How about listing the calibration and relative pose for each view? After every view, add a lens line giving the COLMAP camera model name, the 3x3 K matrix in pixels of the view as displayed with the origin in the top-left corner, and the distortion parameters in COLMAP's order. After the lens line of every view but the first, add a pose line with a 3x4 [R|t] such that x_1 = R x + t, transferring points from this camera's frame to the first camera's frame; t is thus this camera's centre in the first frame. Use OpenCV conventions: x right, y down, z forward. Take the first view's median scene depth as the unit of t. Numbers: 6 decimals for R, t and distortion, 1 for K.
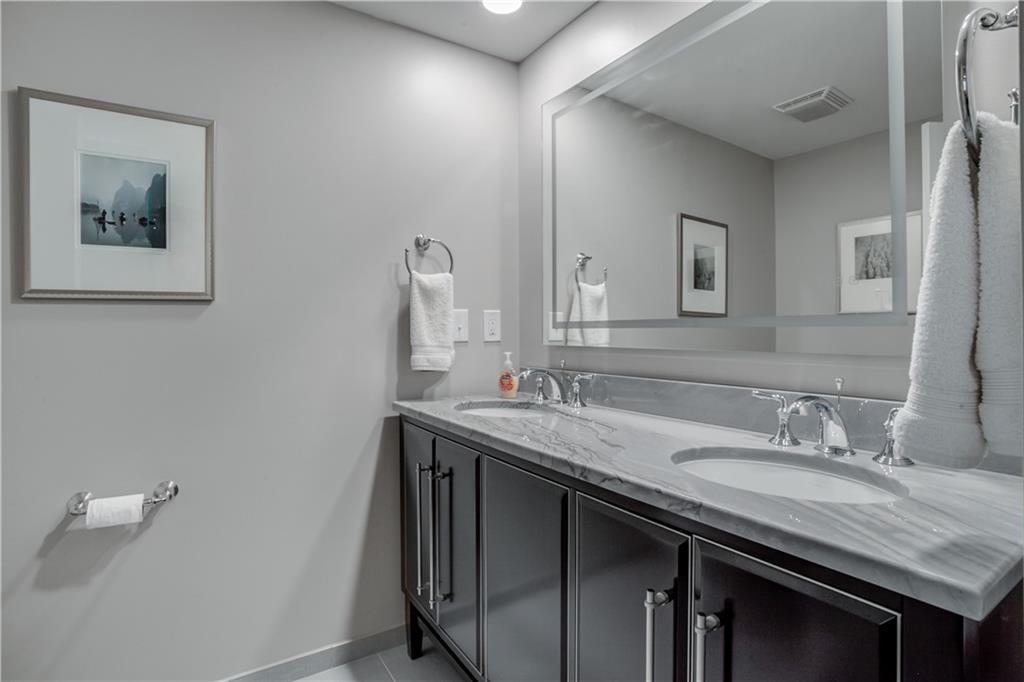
lens RADIAL K [[495.2, 0, 510.6], [0, 495.2, 332.1], [0, 0, 1]] dist [-0.068785, 0.037886]
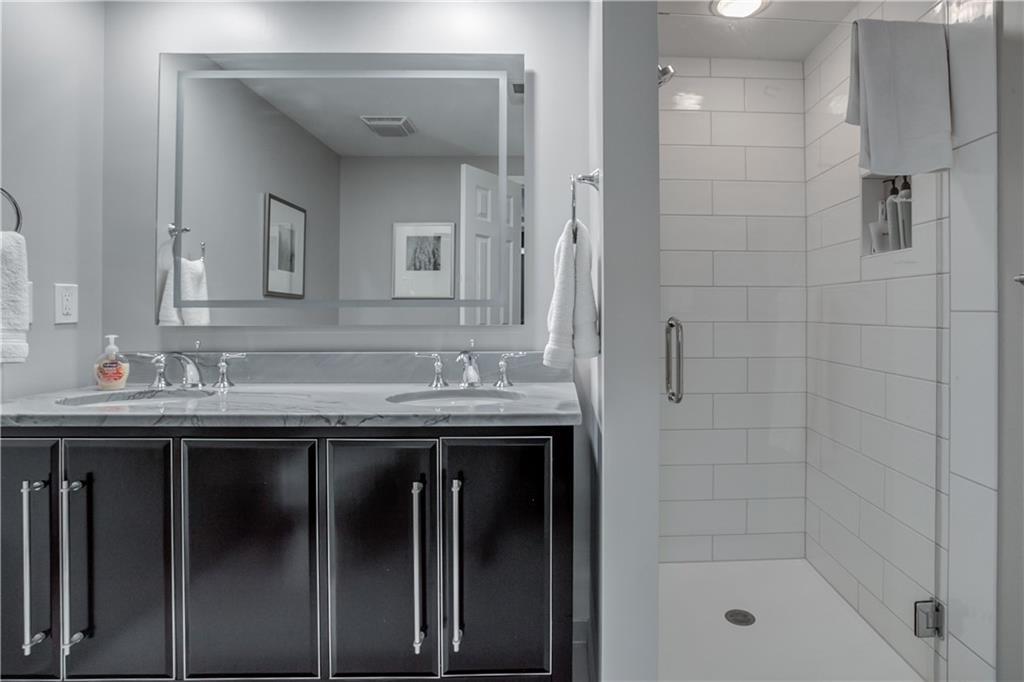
lens RADIAL K [[511.9, 0, 529.1], [0, 511.9, 336.1], [0, 0, 1]] dist [-0.055387, 0.025104]
pose [[0.596770, -0.036798, 0.801568, -0.262525], [0.000287, 0.998958, 0.045646, 0.003286], [-0.802412, -0.027010, 0.596159, -0.074259]]
